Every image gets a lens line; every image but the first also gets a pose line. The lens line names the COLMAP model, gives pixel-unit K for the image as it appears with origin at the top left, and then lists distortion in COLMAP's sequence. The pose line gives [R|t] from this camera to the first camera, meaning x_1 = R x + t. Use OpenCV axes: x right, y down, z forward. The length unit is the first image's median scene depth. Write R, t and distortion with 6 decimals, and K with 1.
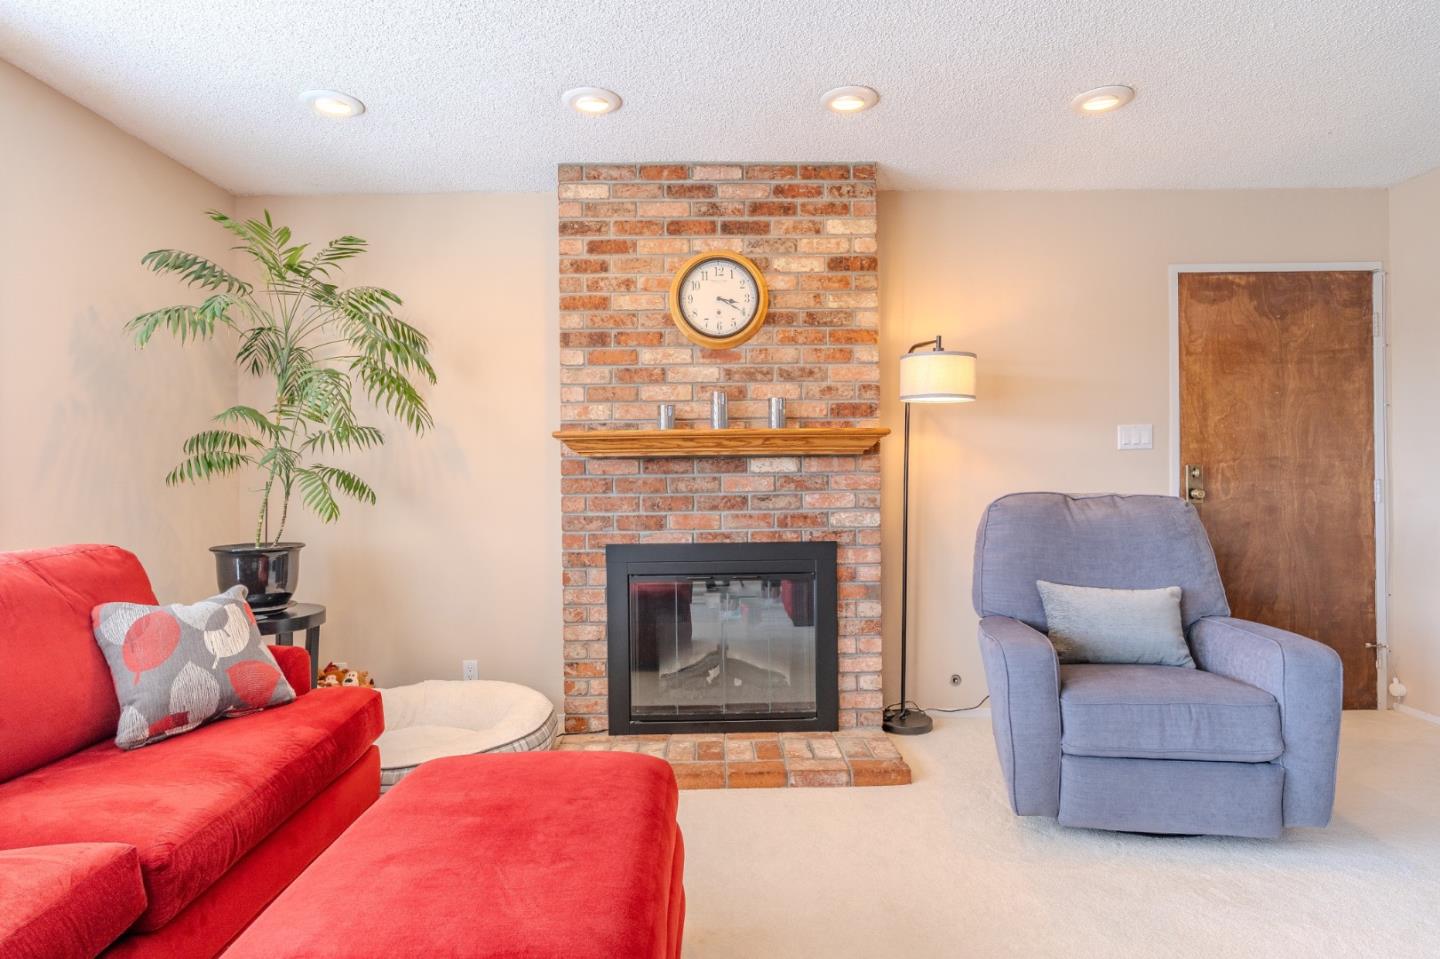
lens RADIAL K [[775.8, 0, 720.0], [0, 775.8, 479.5], [0, 0, 1]] dist [-0.004280, 0.000721]
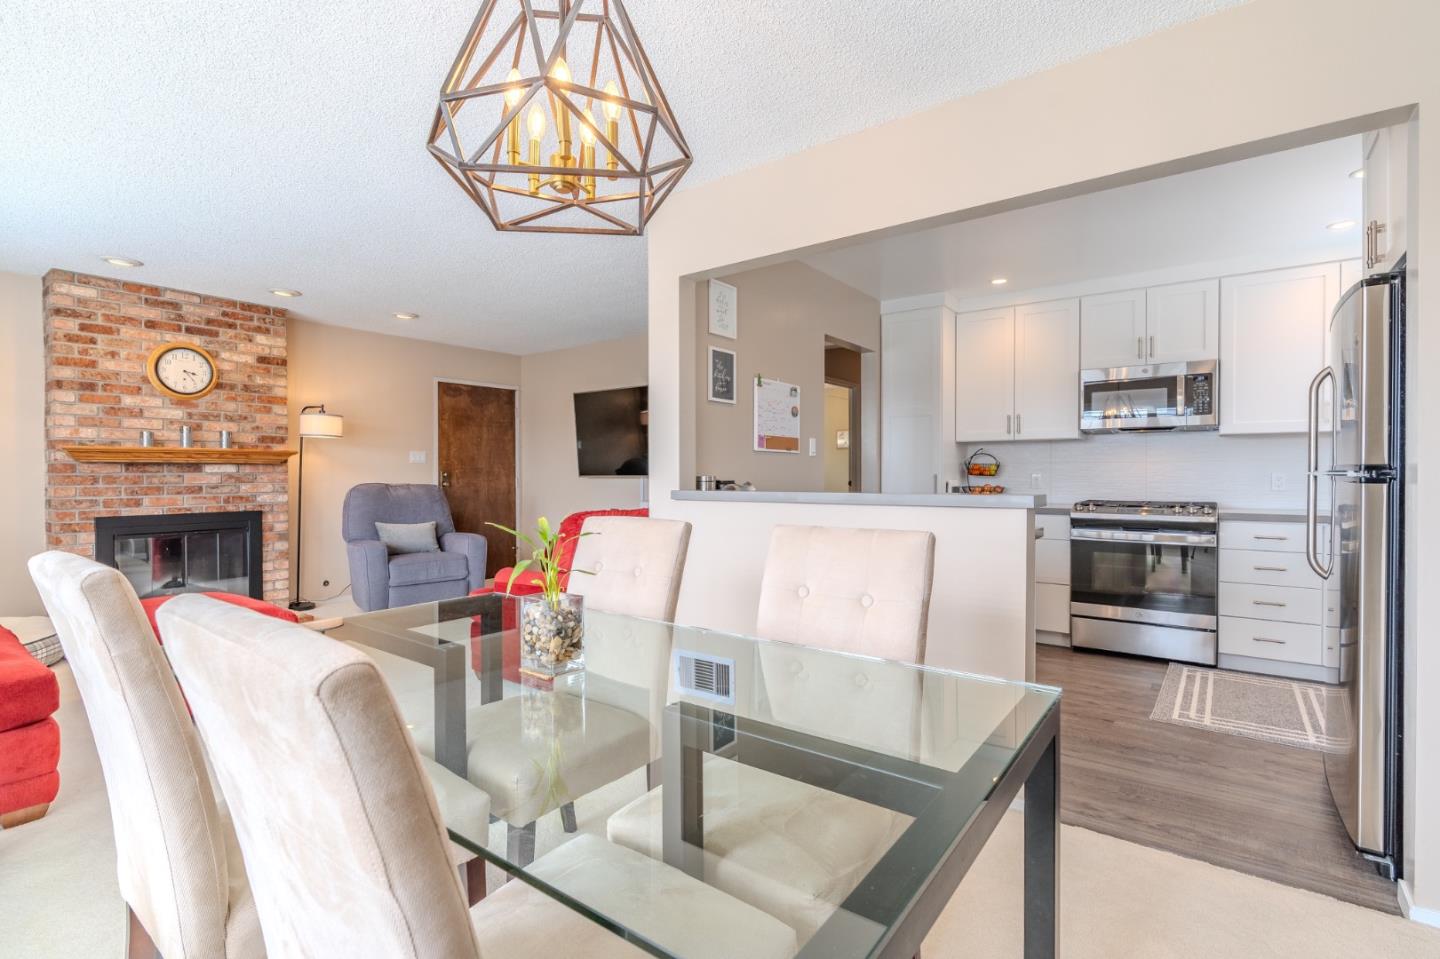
lens RADIAL K [[673.0, 0, 720.0], [0, 673.0, 479.5], [0, 0, 1]] dist [-0.006311, 0.000221]
pose [[0.612515, 0.002005, 0.790457, -0.443193], [-0.003944, 0.999992, 0.000520, 0.001226], [-0.790449, -0.003436, 0.612518, -0.838923]]
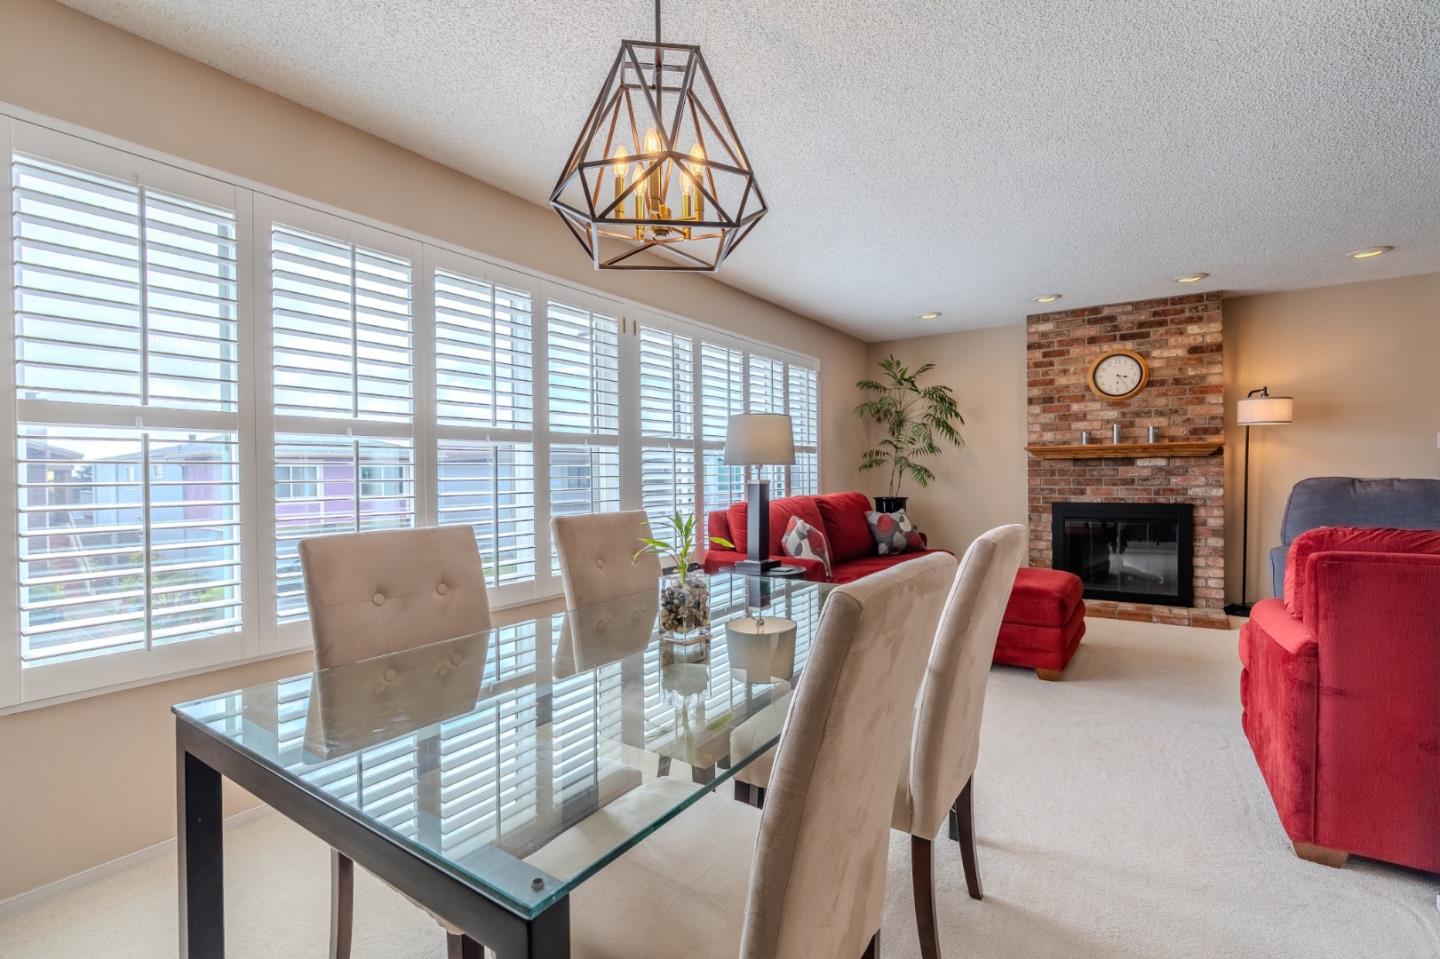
lens RADIAL K [[655.0, 0, 720.6], [0, 655.0, 477.4], [0, 0, 1]] dist [-0.001181, 0.000174]
pose [[0.816328, 0.006464, -0.577552, 0.132567], [0.002485, 0.999889, 0.014704, -0.007027], [0.577583, -0.013438, 0.816221, -0.884006]]
